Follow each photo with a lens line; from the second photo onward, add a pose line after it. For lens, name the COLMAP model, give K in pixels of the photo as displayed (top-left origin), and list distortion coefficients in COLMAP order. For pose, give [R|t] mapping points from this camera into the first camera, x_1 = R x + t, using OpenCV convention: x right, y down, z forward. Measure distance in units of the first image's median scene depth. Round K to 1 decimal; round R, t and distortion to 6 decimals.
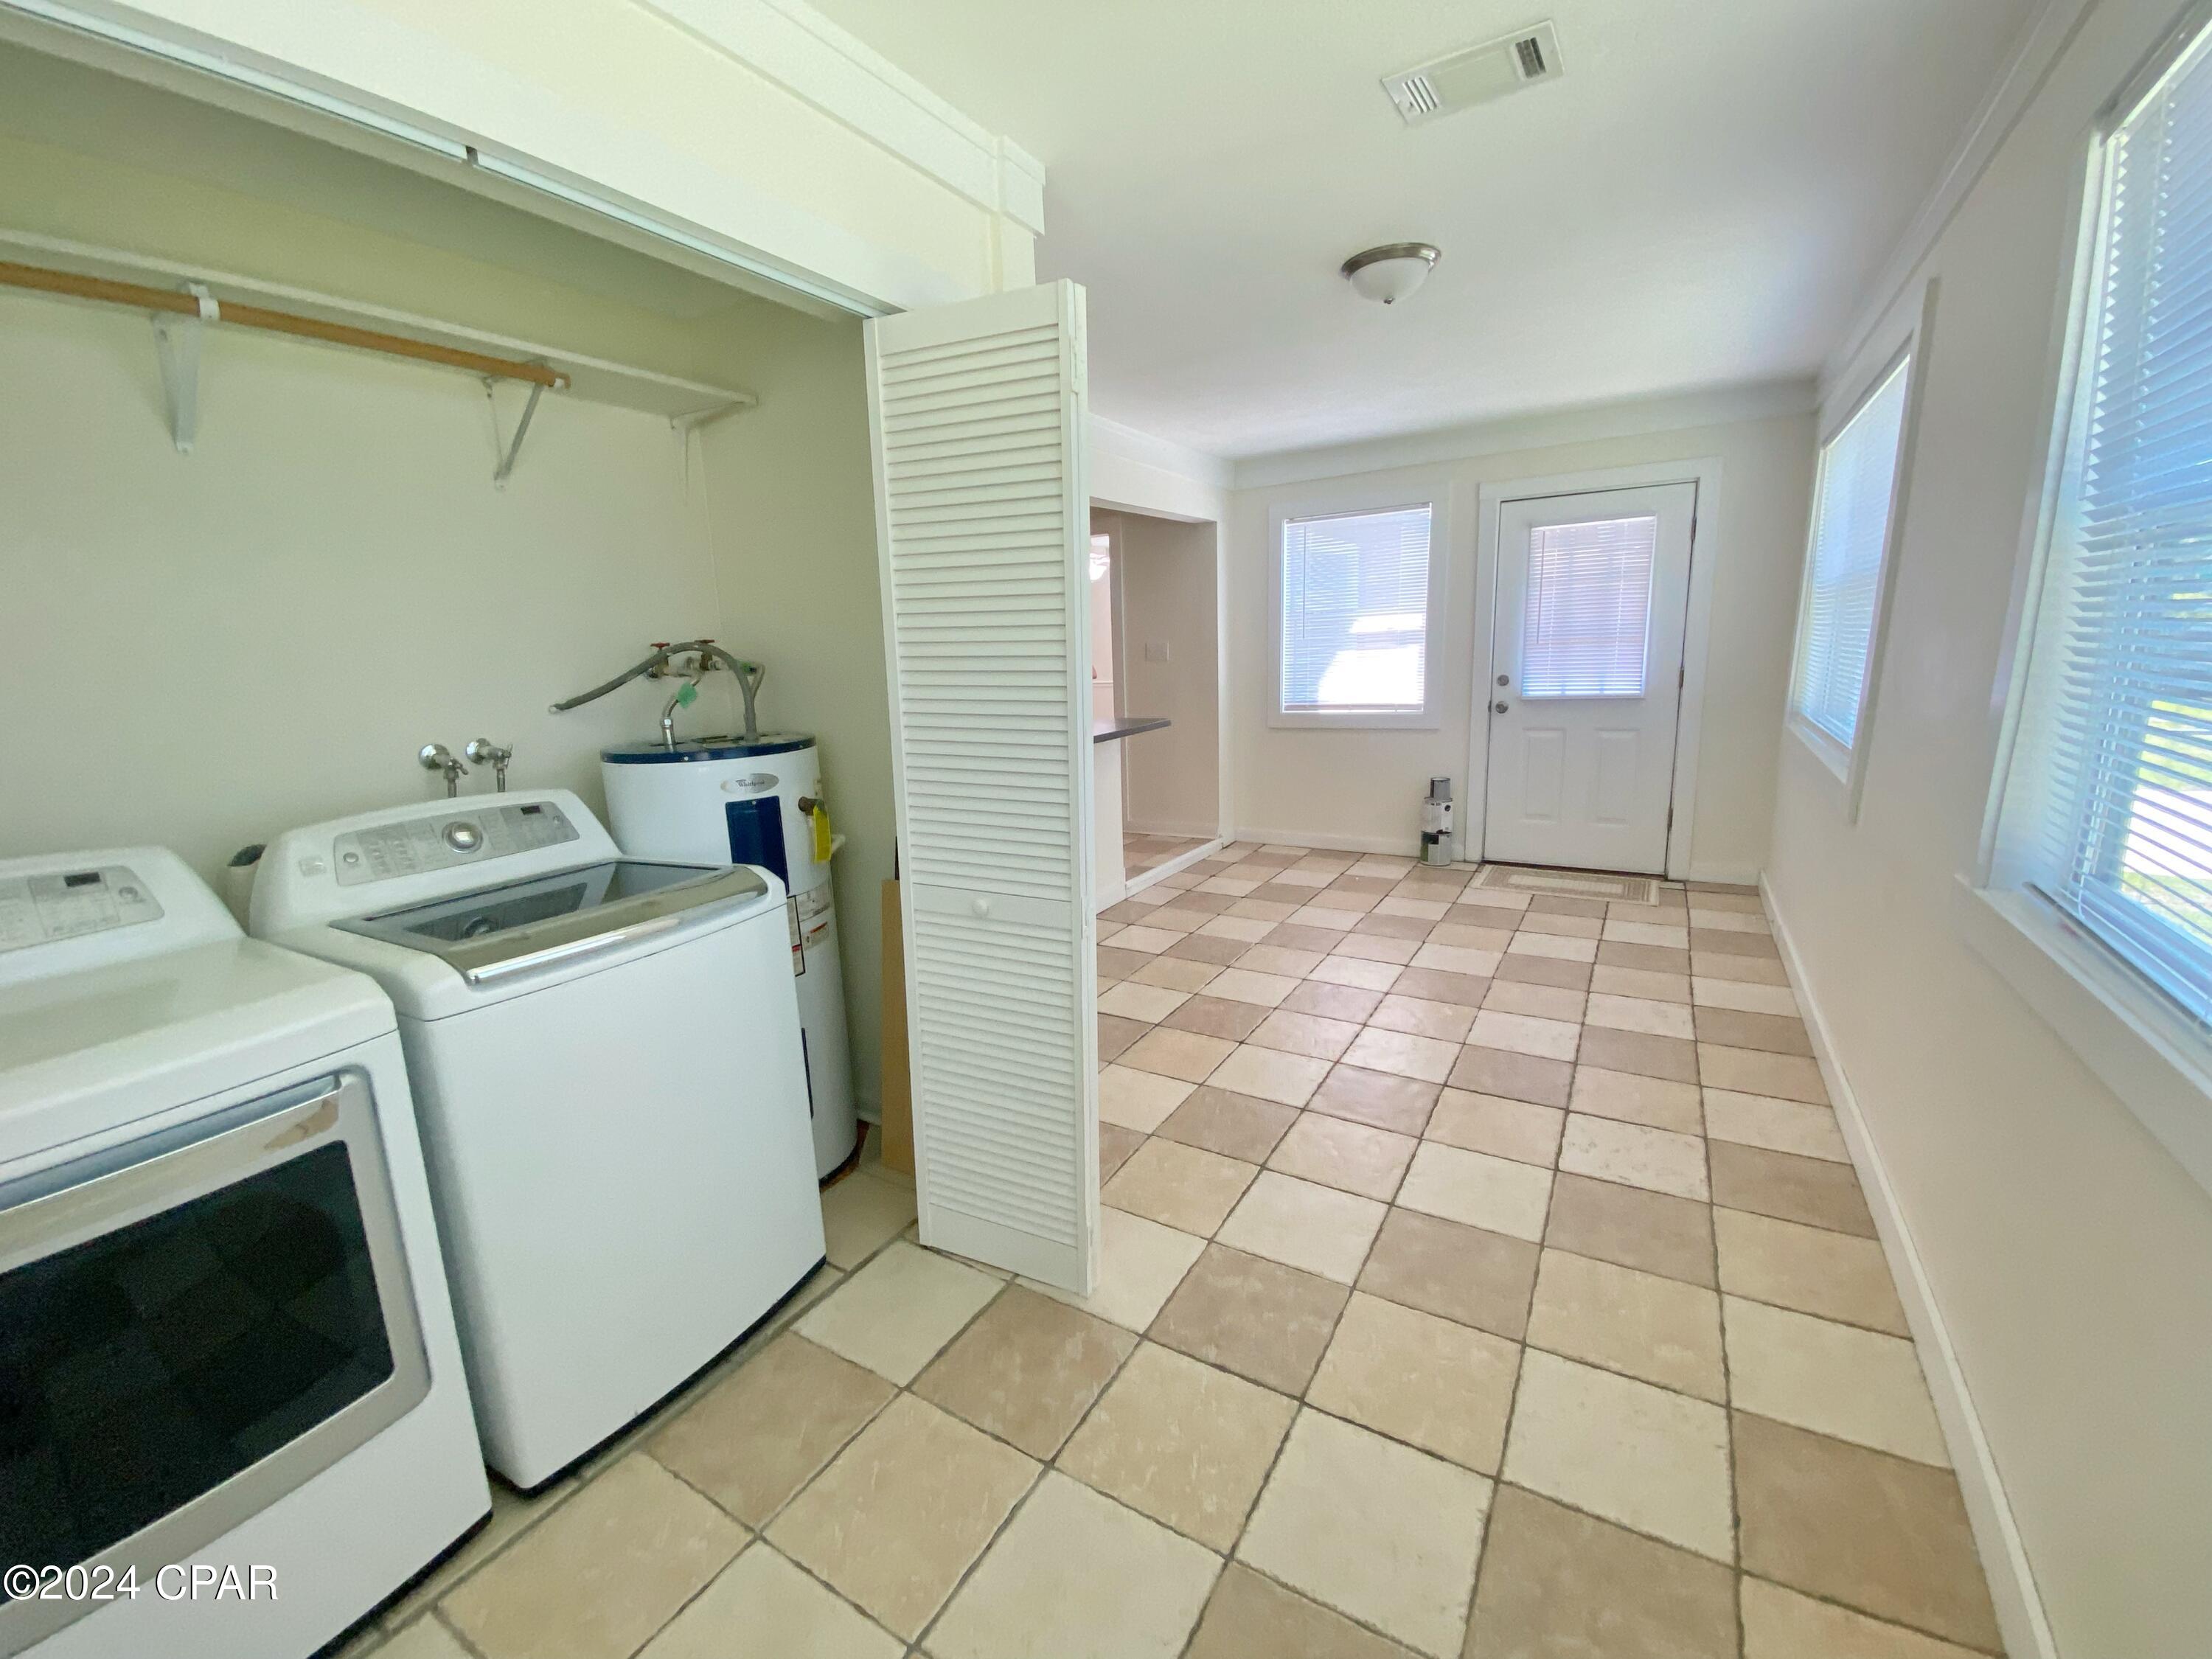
lens RADIAL K [[901.3, 0, 1104.4], [0, 901.3, 814.6], [0, 0, 1]] dist [-0.000827, -0.000477]
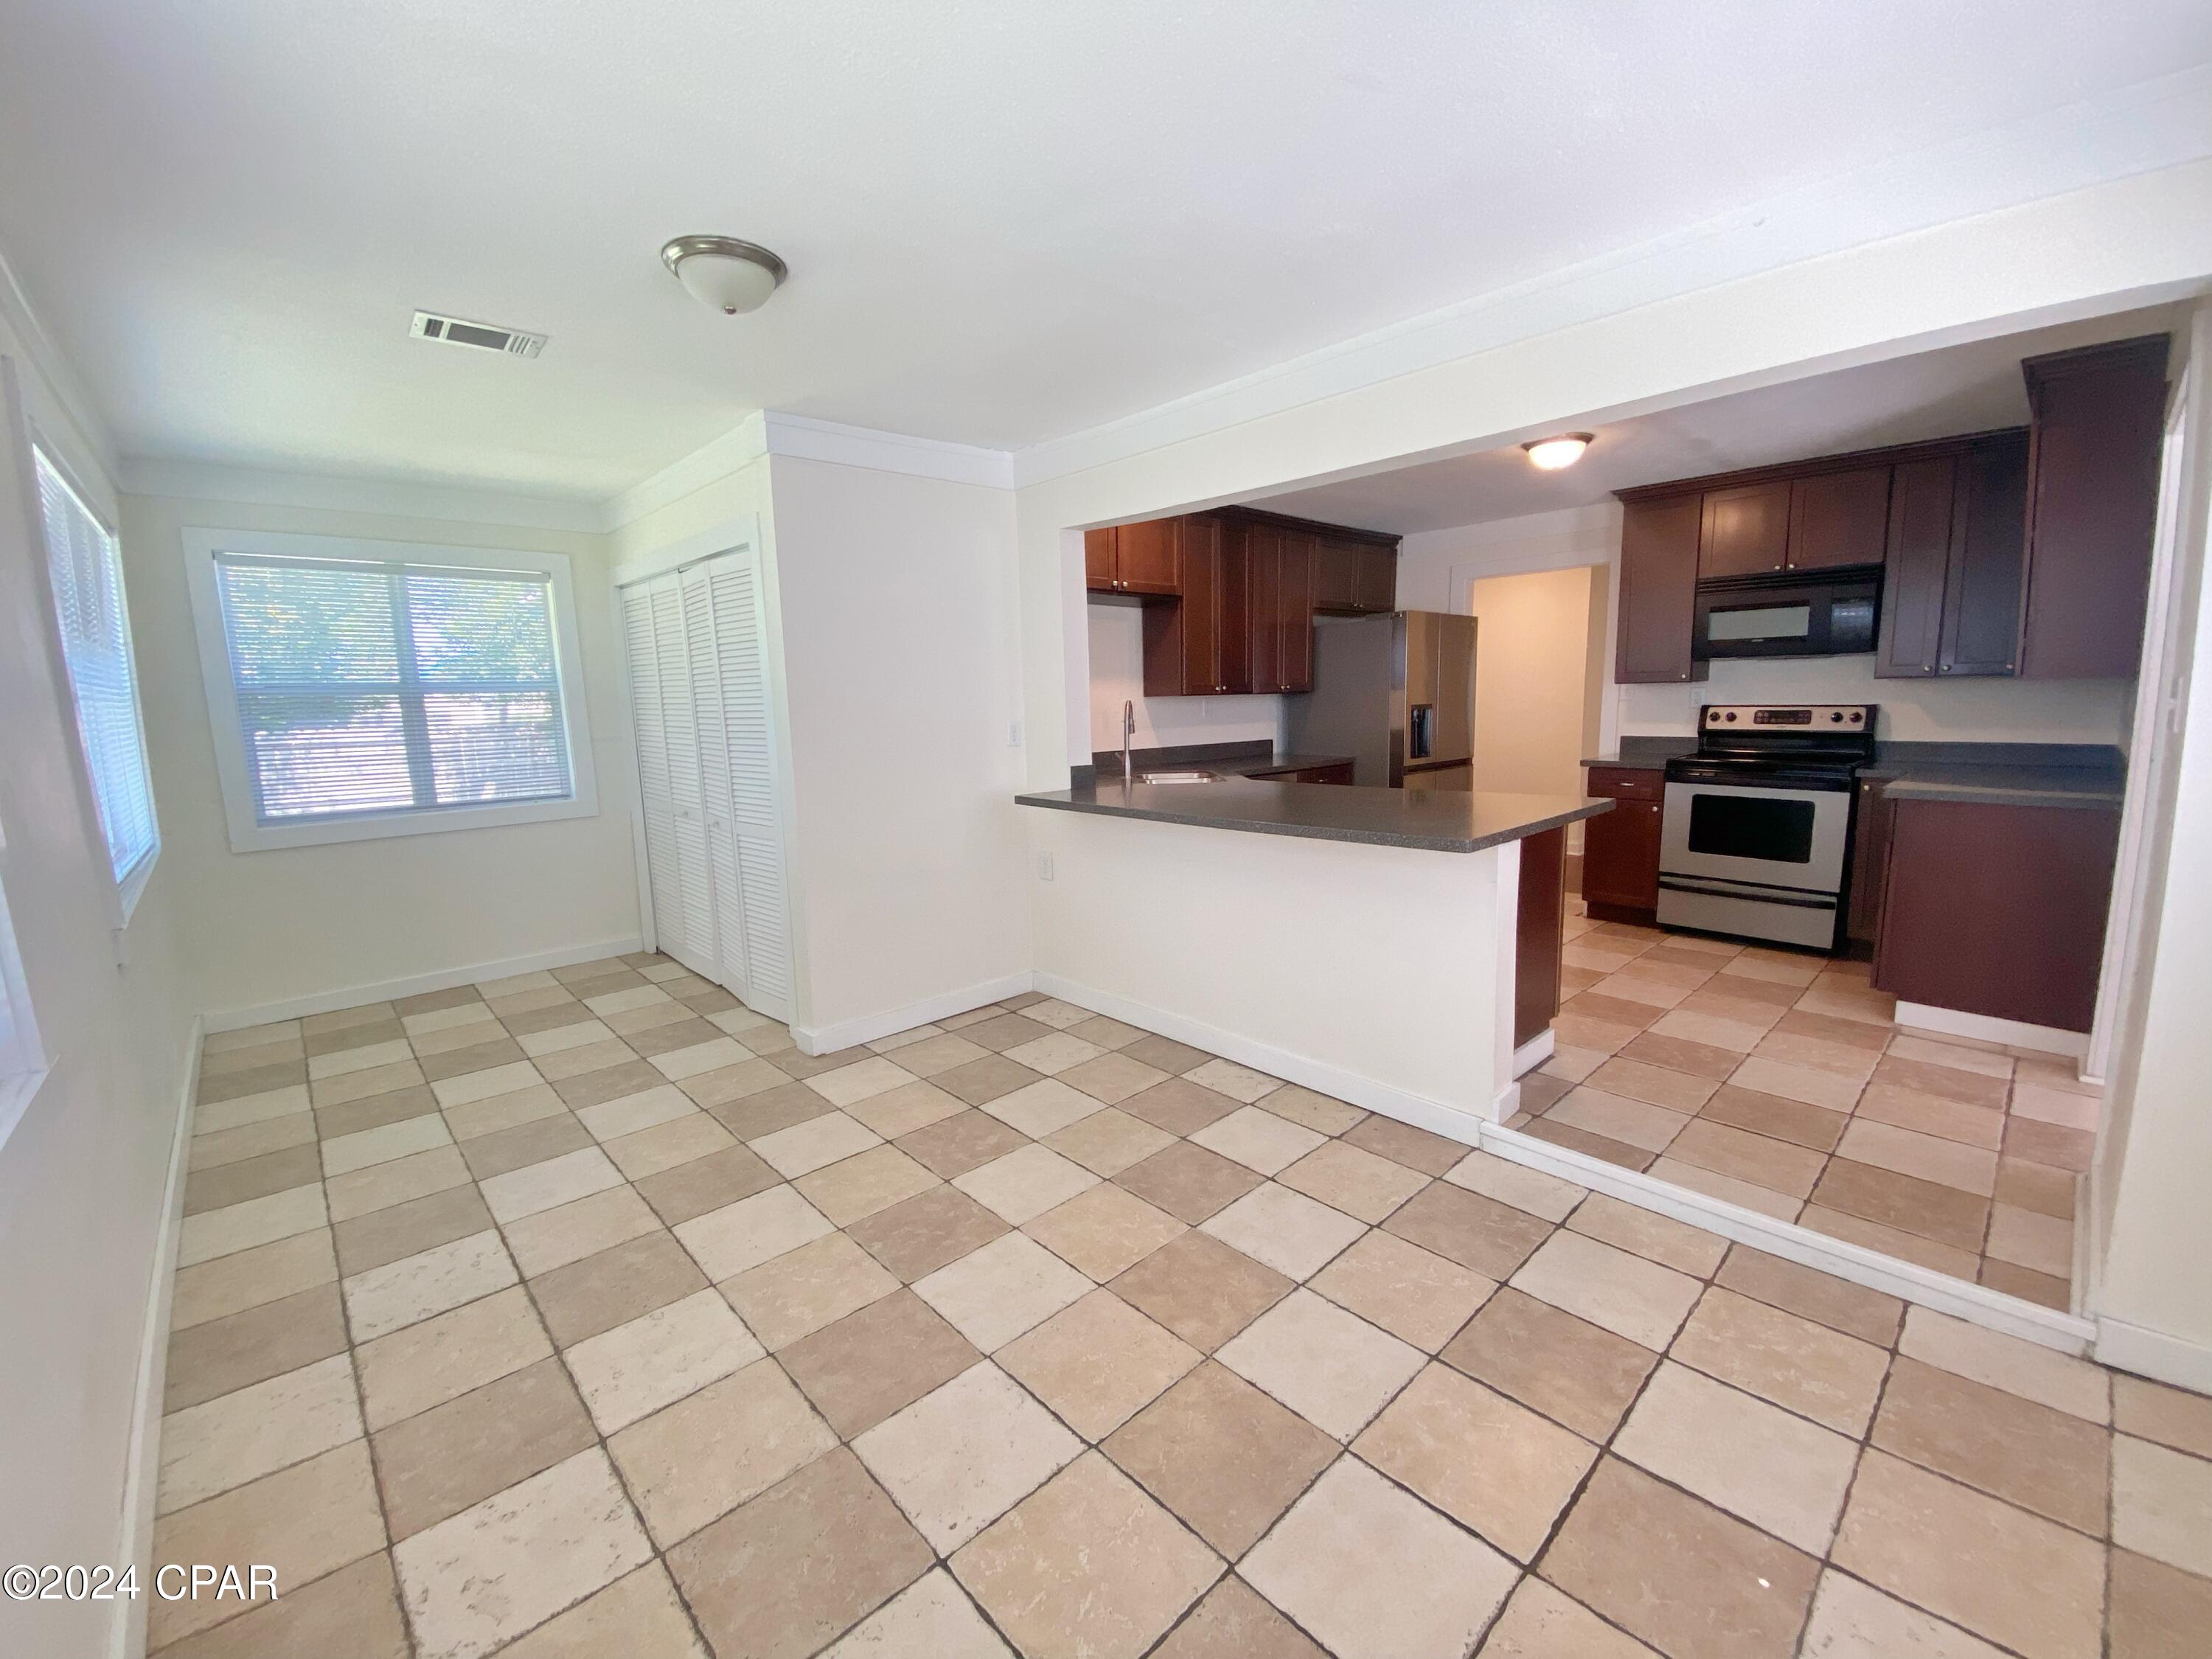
lens RADIAL K [[909.4, 0, 1113.5], [0, 909.4, 833.7], [0, 0, 1]] dist [0.001631, -0.010343]
pose [[-0.265225, 0.200999, -0.943003, 1.174433], [-0.148189, 0.957912, 0.245856, -0.403077], [0.952731, 0.204950, -0.224276, 1.765258]]
